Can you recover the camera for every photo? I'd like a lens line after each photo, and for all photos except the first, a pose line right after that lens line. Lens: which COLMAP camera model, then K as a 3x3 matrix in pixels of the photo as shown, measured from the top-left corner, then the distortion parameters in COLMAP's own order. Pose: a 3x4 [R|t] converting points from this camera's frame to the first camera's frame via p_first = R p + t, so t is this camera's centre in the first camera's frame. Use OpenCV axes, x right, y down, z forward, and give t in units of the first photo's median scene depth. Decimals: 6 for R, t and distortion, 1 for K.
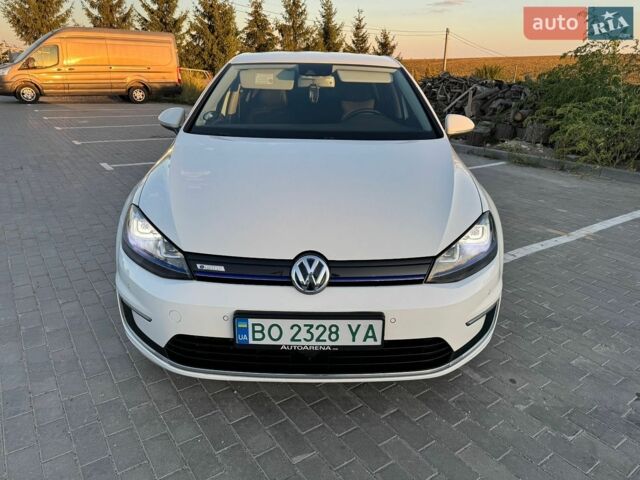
lens RADIAL K [[453.5, 0, 320.0], [0, 453.5, 240.0], [0, 0, 1]] dist [0.001641, 0.000048]
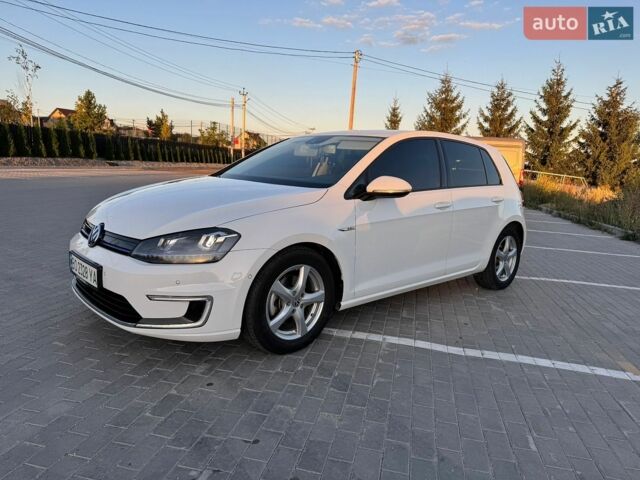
lens RADIAL K [[449.3, 0, 320.0], [0, 449.3, 240.0], [0, 0, 1]] dist [0.061357, -0.085655]
pose [[0.676652, 0.138903, -0.723082, 0.078087], [-0.294816, 0.950998, -0.093201, 0.000146], [0.674704, 0.276241, 0.684446, 0.019352]]
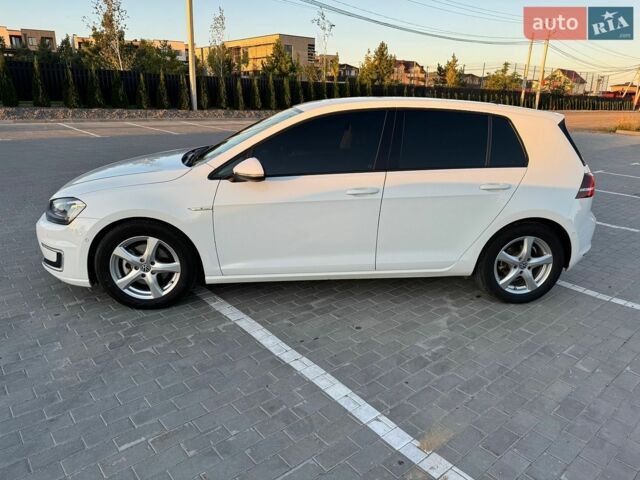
lens RADIAL K [[449.3, 0, 320.0], [0, 449.3, 240.0], [0, 0, 1]] dist [0.061357, -0.085655]
pose [[0.104480, 0.286628, -0.952328, 0.107152], [-0.370931, 0.899704, 0.230095, -0.032726], [0.922764, 0.329208, 0.200320, 0.081861]]
